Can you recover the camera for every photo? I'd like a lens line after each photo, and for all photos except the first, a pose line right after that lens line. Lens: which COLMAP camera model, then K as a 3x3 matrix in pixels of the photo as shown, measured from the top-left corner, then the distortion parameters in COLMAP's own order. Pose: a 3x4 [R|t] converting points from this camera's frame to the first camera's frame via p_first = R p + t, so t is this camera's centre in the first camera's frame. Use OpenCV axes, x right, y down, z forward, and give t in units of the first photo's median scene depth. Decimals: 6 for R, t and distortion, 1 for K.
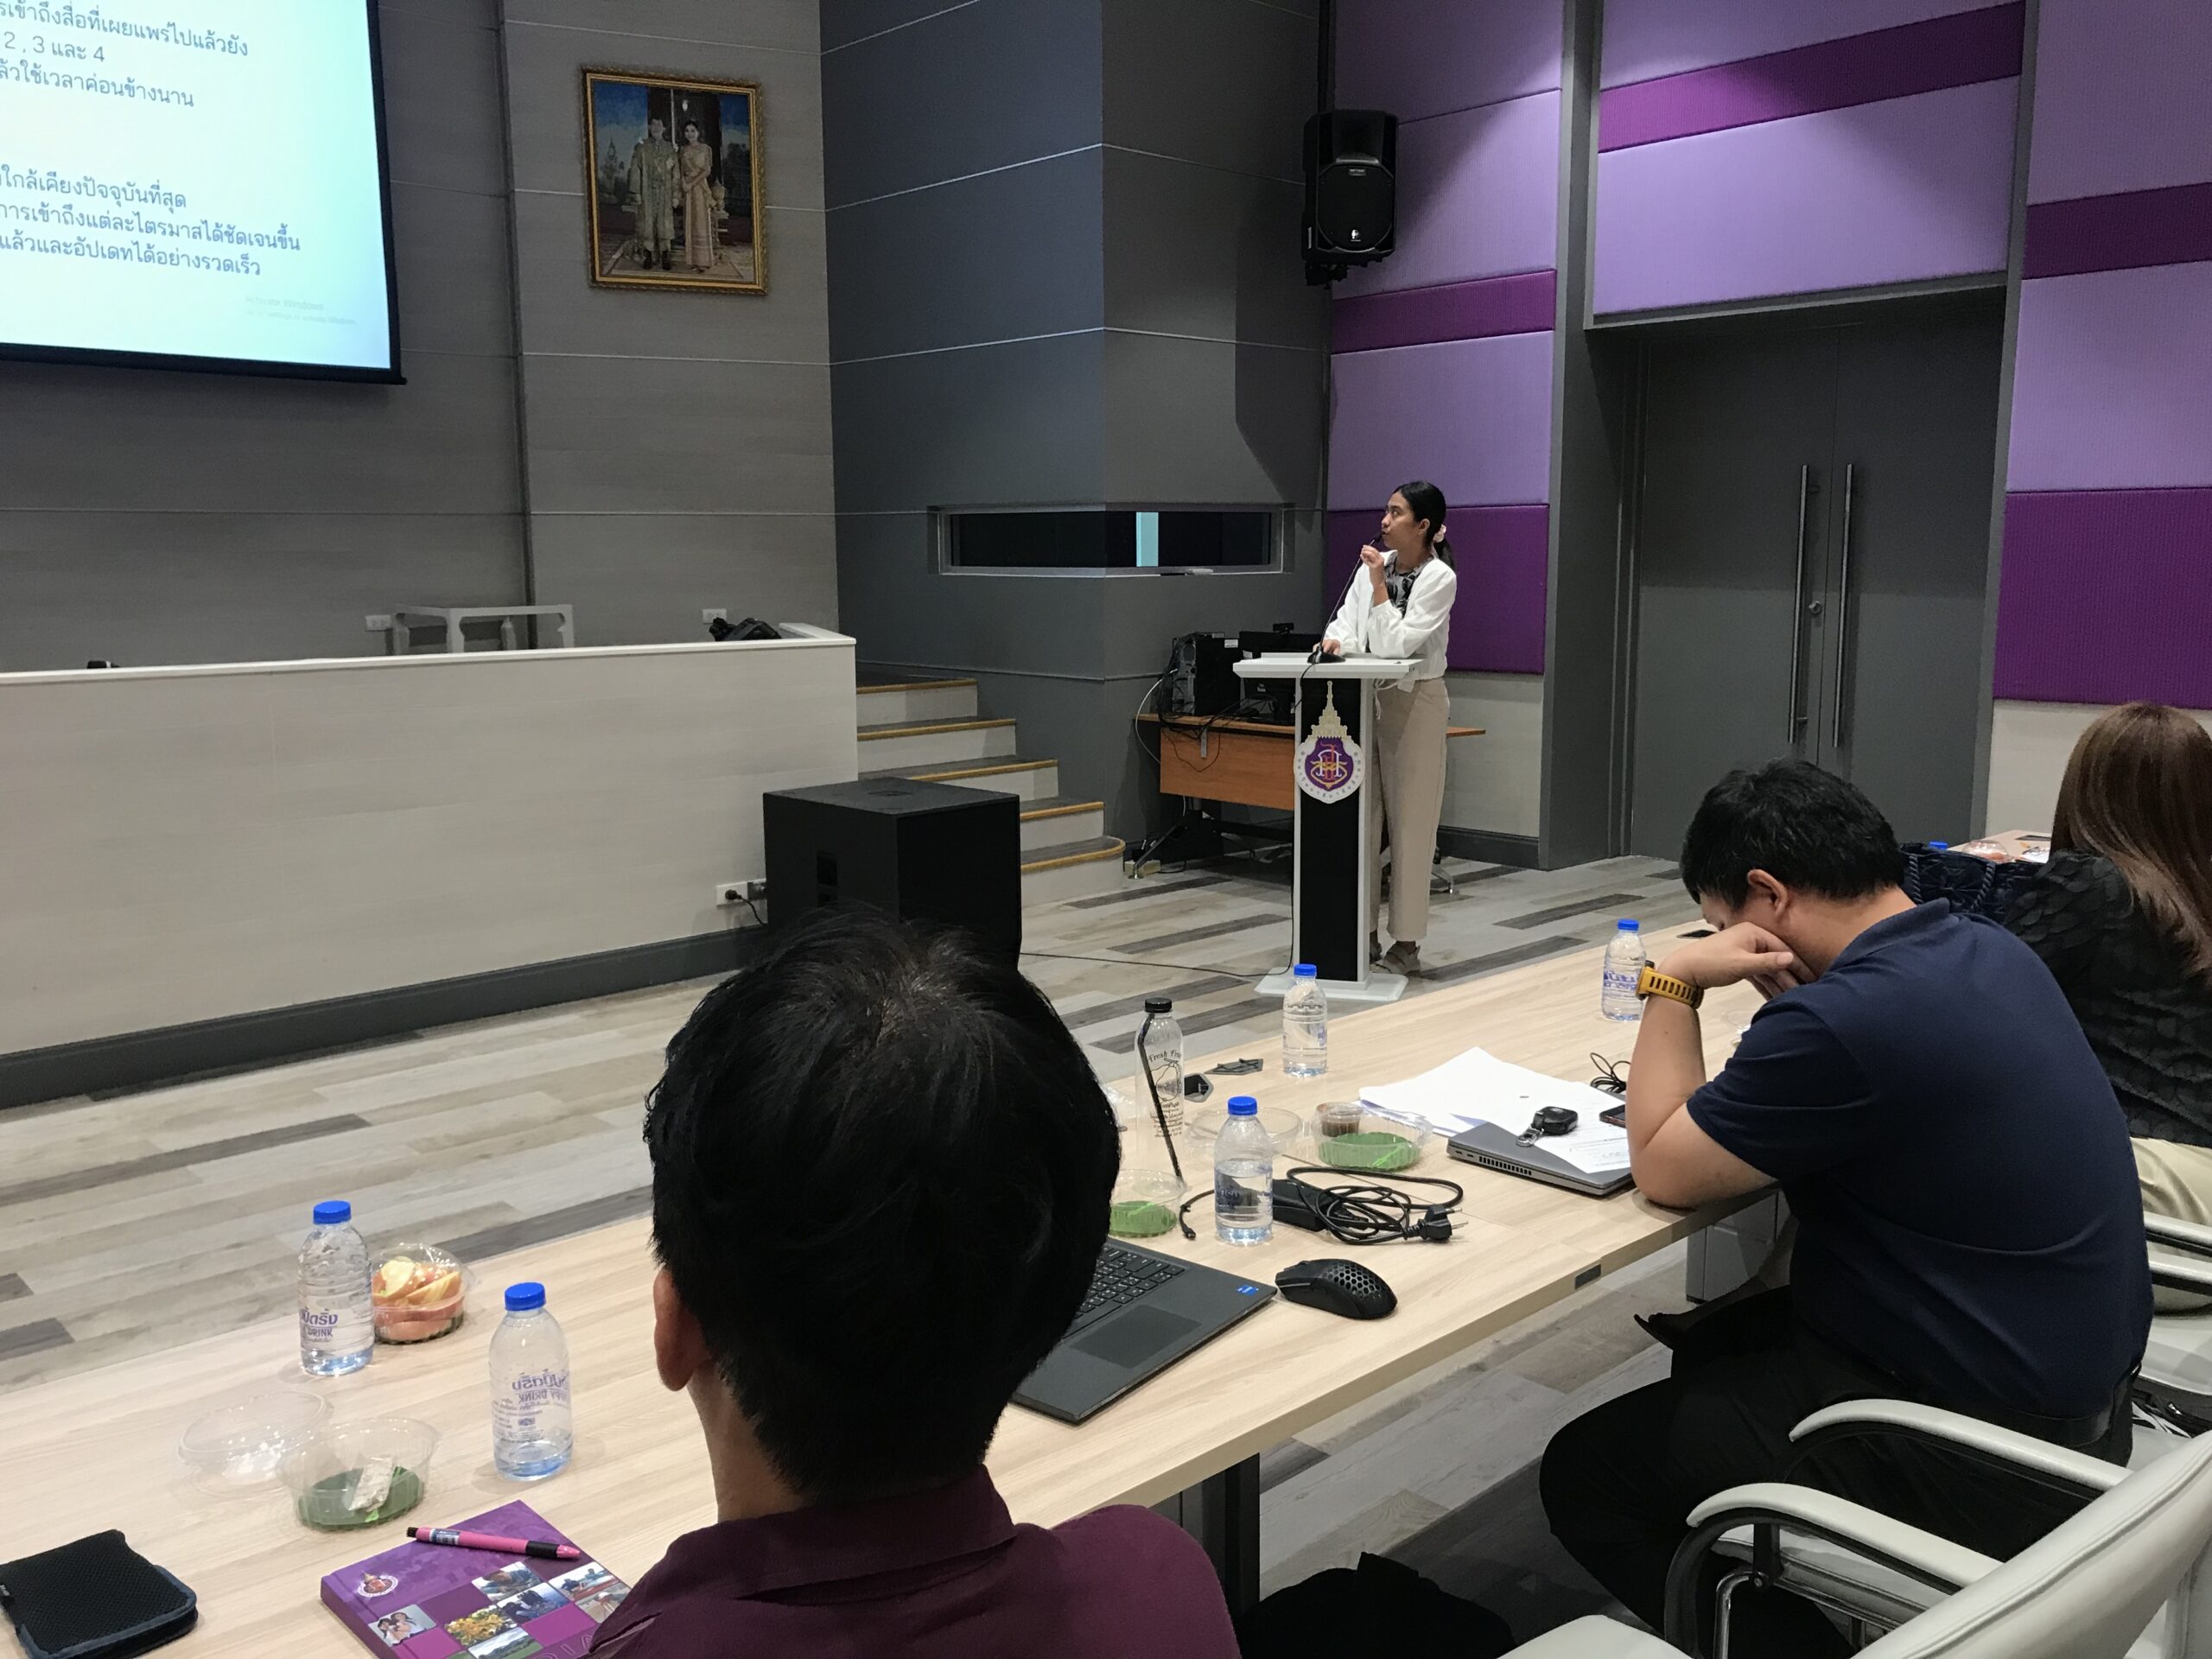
lens RADIAL K [[1793.4, 0, 1087.0], [0, 1793.4, 834.3], [0, 0, 1]] dist [0.049384, -0.043483]
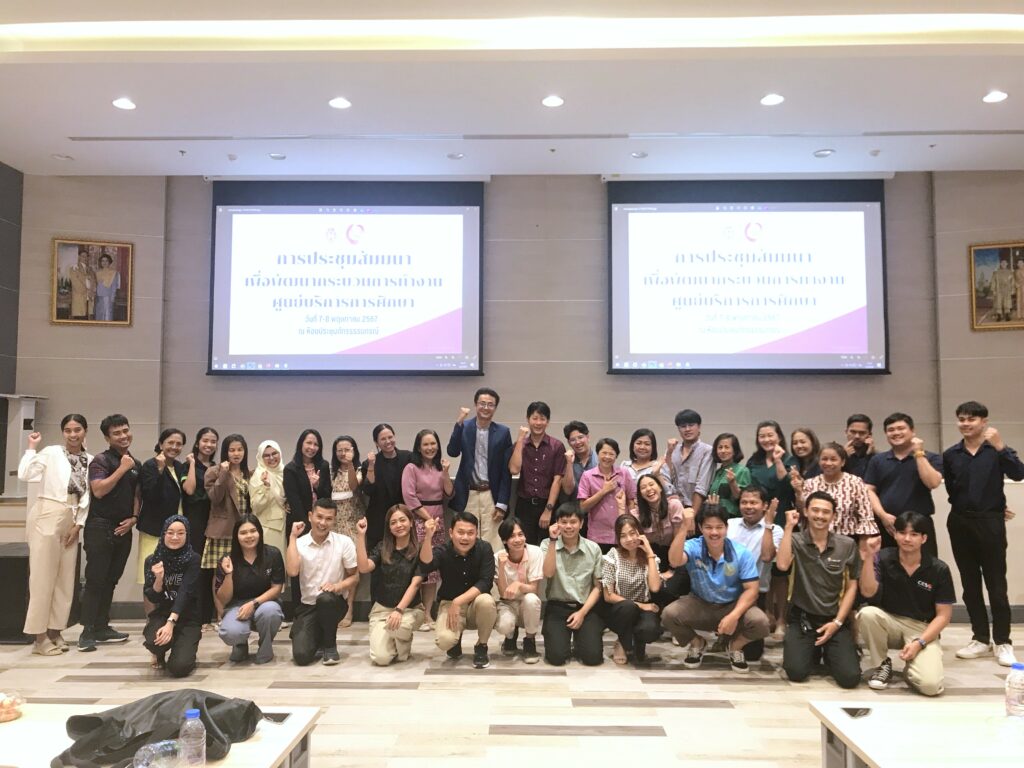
lens RADIAL K [[830.2, 0, 513.5], [0, 830.2, 361.6], [0, 0, 1]] dist [0.049384, -0.043483]
pose [[0.723671, -0.052000, -0.688183, 0.051427], [-0.117540, 0.973303, -0.197145, 0.027663], [0.680062, 0.223557, 0.698239, -0.187910]]
